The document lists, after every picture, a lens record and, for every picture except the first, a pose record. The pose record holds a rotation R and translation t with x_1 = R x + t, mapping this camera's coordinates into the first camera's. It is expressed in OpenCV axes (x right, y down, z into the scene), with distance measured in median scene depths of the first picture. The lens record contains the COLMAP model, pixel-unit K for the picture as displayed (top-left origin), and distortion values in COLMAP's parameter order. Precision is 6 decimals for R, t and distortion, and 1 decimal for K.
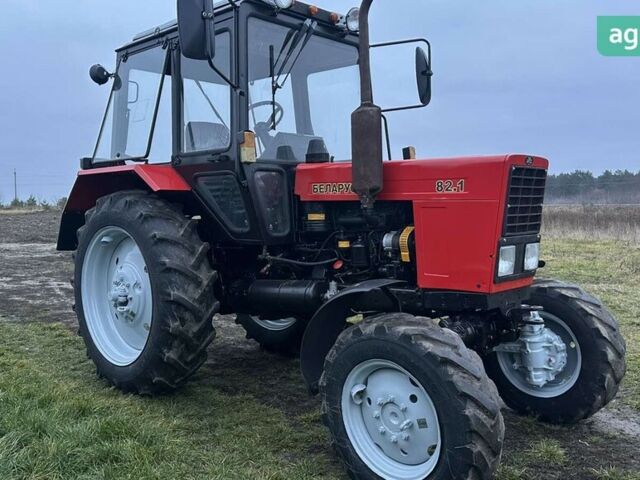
lens RADIAL K [[597.6, 0, 320.0], [0, 597.6, 240.0], [0, 0, 1]] dist [0.137635, -0.001054]
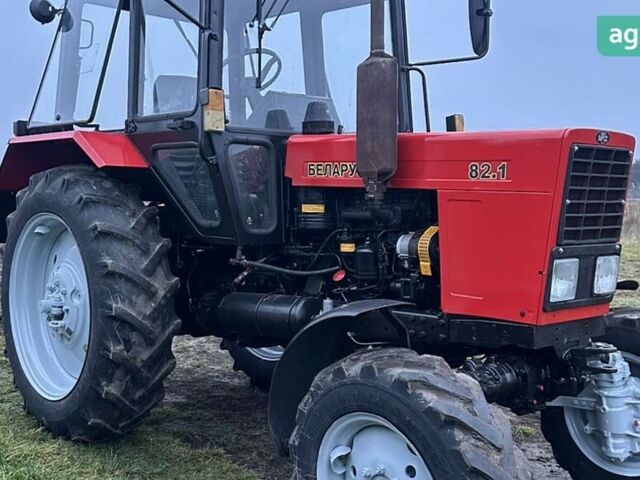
lens RADIAL K [[796.5, 0, 317.3], [0, 796.5, 237.2], [0, 0, 1]] dist [0.141496, -0.035403]
pose [[0.996345, 0.032825, -0.078861, 0.076716], [-0.032825, 0.999460, 0.001298, -0.005566], [0.078861, 0.001295, 0.996885, 0.037922]]
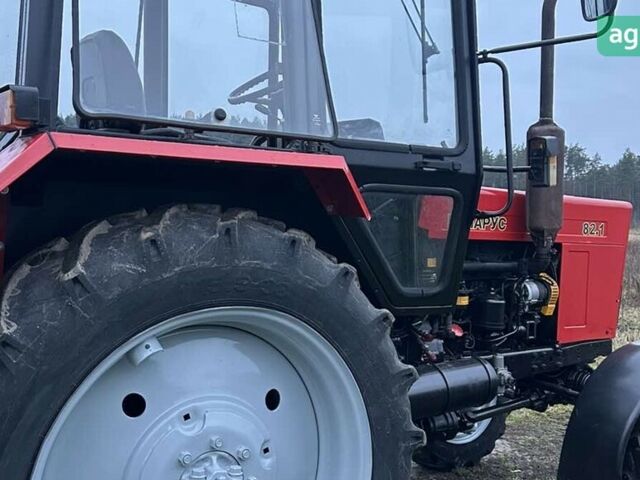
lens RADIAL K [[796.5, 0, 317.3], [0, 796.5, 237.2], [0, 0, 1]] dist [0.141496, -0.035403]
pose [[0.243644, -0.004017, 0.969856, -0.904649], [0.014081, 0.999901, 0.000604, -0.068782], [-0.969763, 0.013510, 0.243676, 0.908847]]
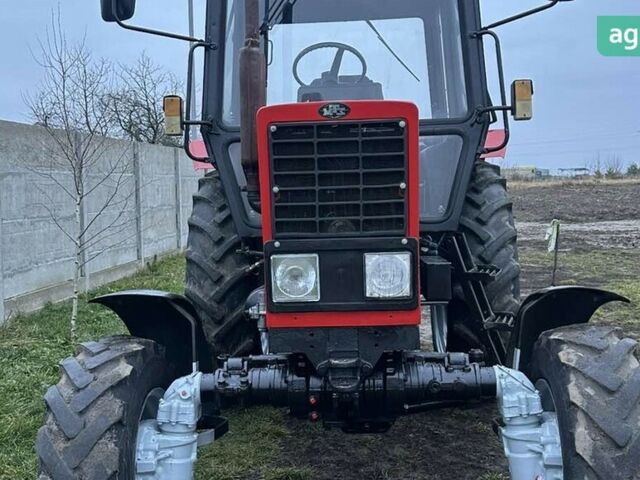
lens RADIAL K [[796.5, 0, 317.3], [0, 796.5, 237.2], [0, 0, 1]] dist [0.141496, -0.035403]
pose [[0.642503, 0.039880, -0.765244, 0.751255], [-0.021442, 0.999189, 0.034070, -0.028107], [0.765983, -0.005482, 0.642838, 0.398725]]
